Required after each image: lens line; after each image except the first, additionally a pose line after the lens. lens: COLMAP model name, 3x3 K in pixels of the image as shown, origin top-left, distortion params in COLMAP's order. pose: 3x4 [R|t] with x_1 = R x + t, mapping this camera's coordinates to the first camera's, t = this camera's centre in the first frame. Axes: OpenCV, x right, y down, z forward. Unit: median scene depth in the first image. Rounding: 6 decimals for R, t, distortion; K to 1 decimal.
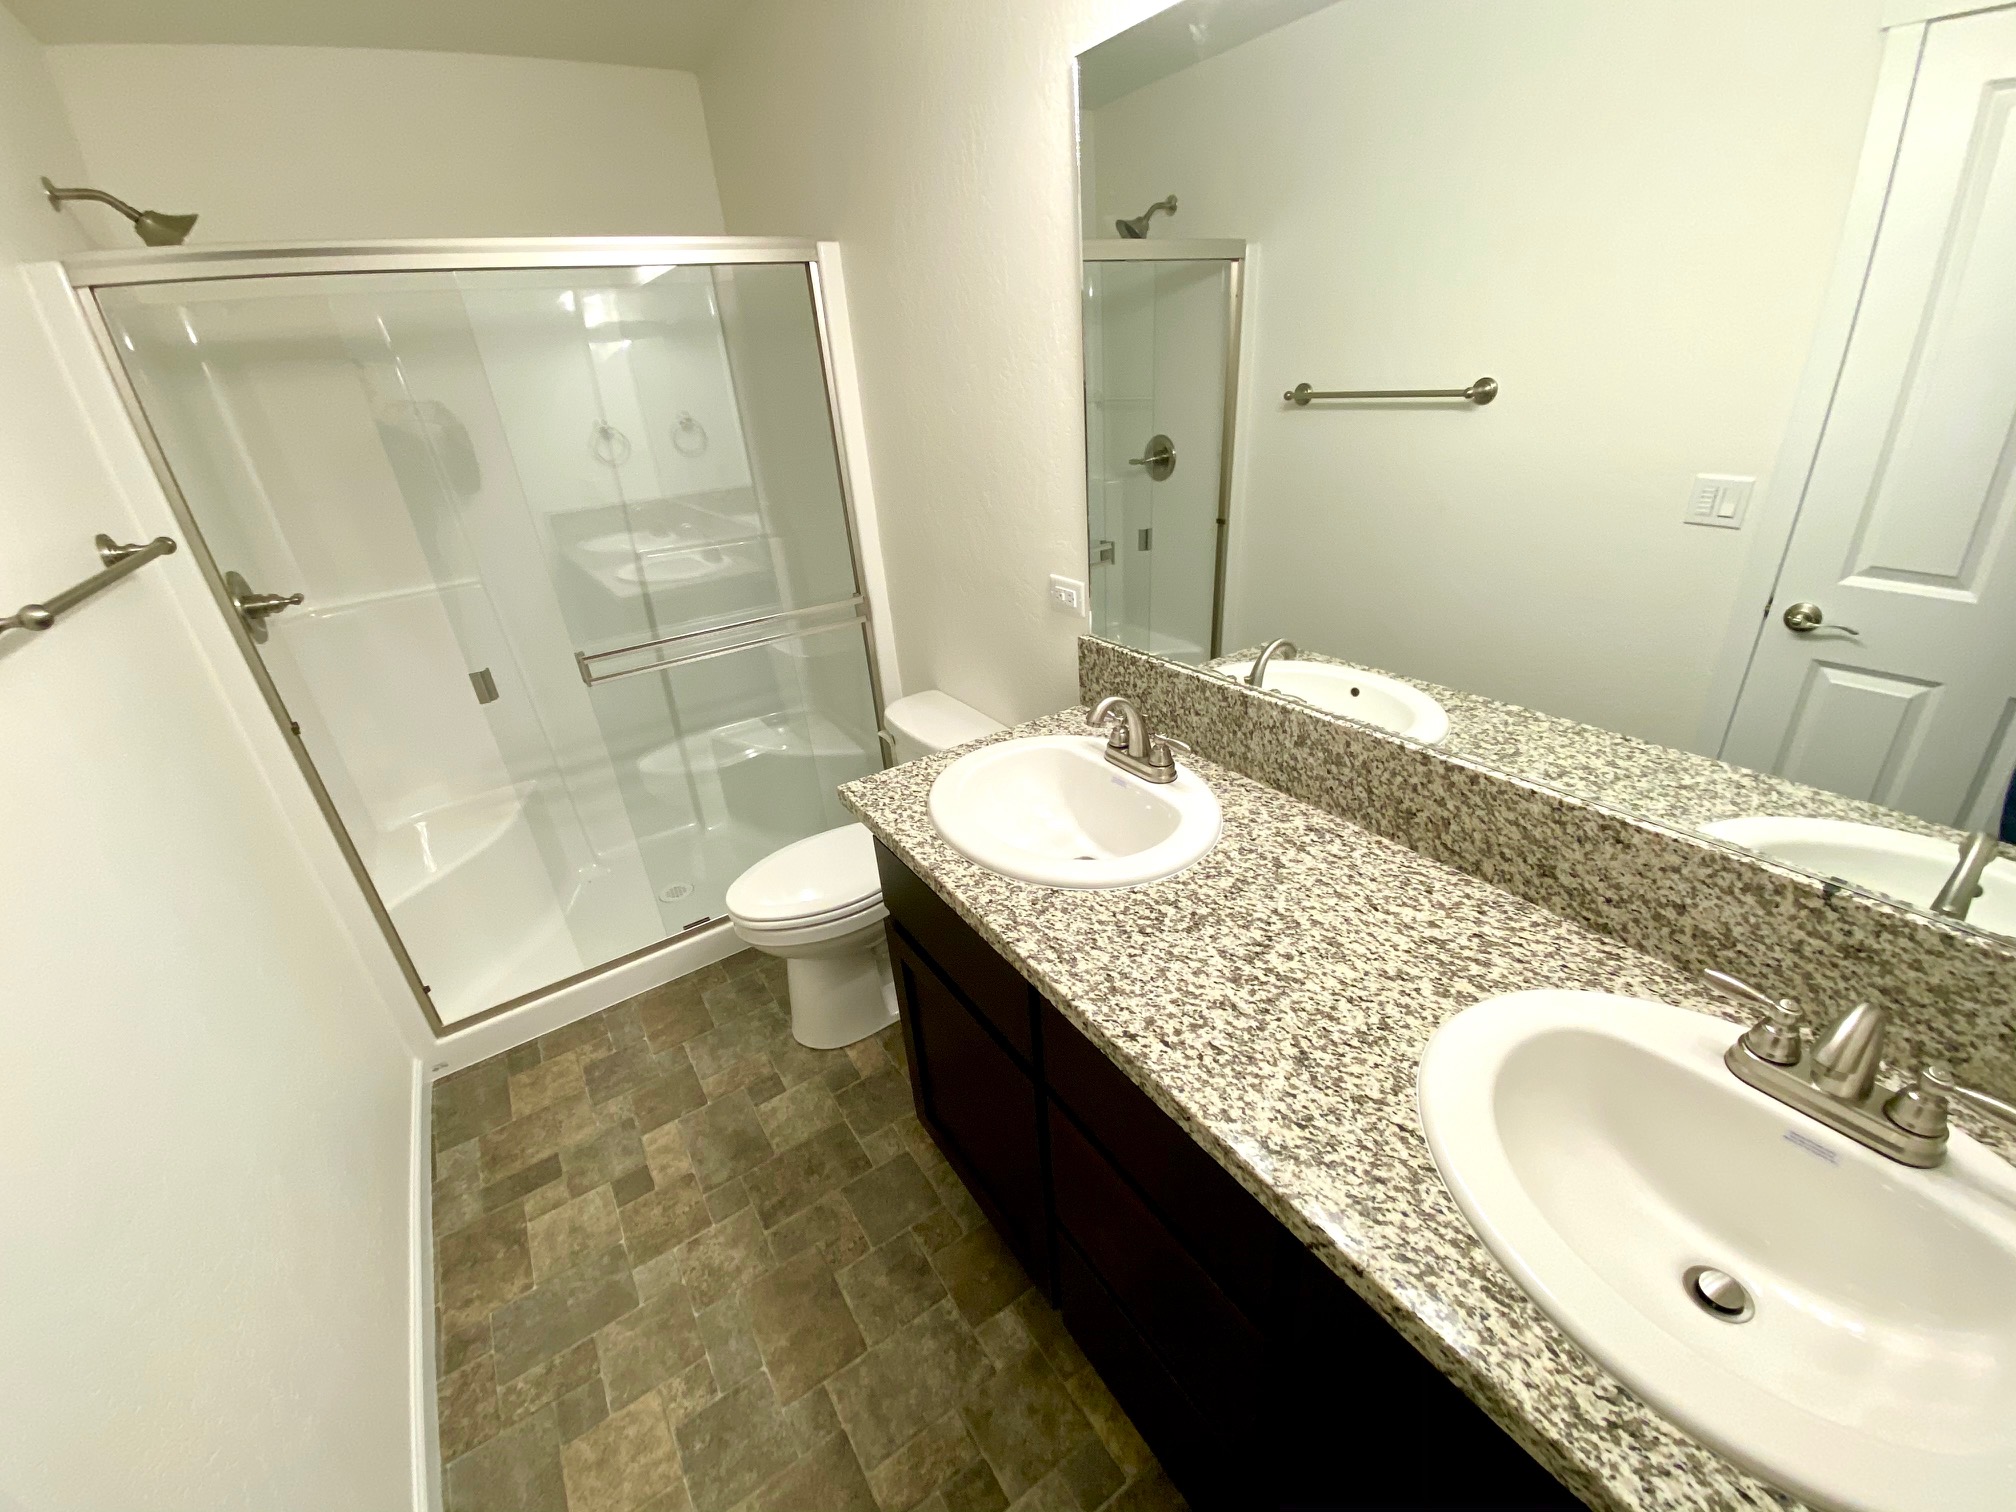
lens RADIAL K [[809.9, 0, 1008.0], [0, 809.9, 756.0], [0, 0, 1]] dist [0.042245, -0.038314]
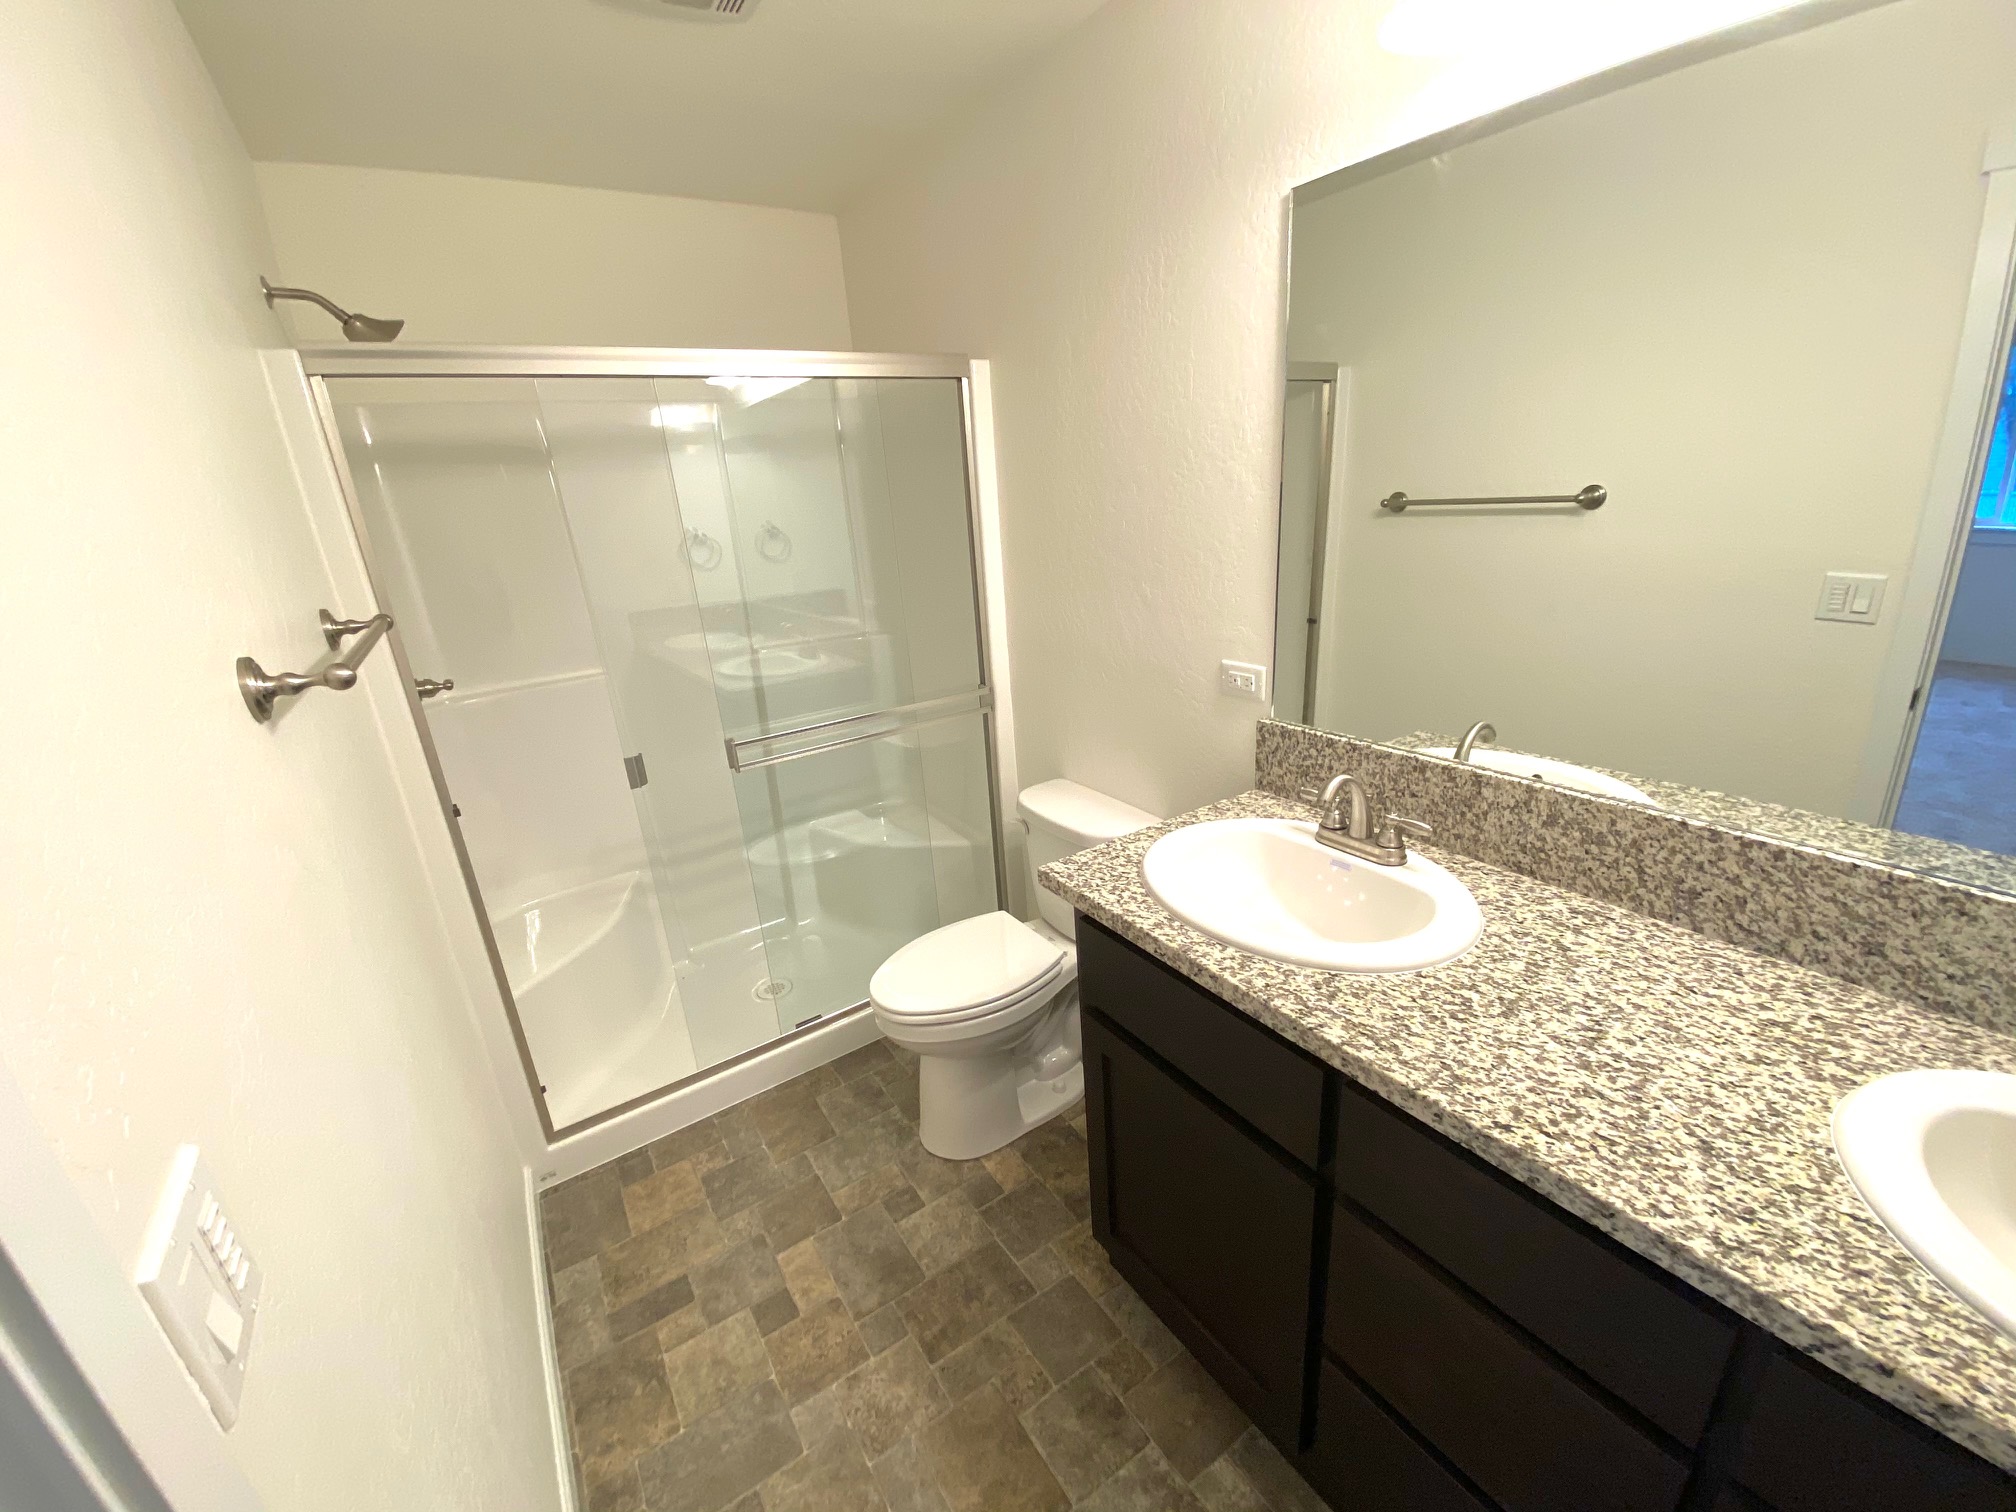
lens RADIAL K [[814.9, 0, 1008.0], [0, 814.9, 756.0], [0, 0, 1]] dist [0.020398, -0.019628]
pose [[0.999984, 0.005347, -0.002071, -0.233665], [-0.005569, 0.991668, -0.128700, 0.028207], [0.001366, 0.128709, 0.991681, 0.012156]]
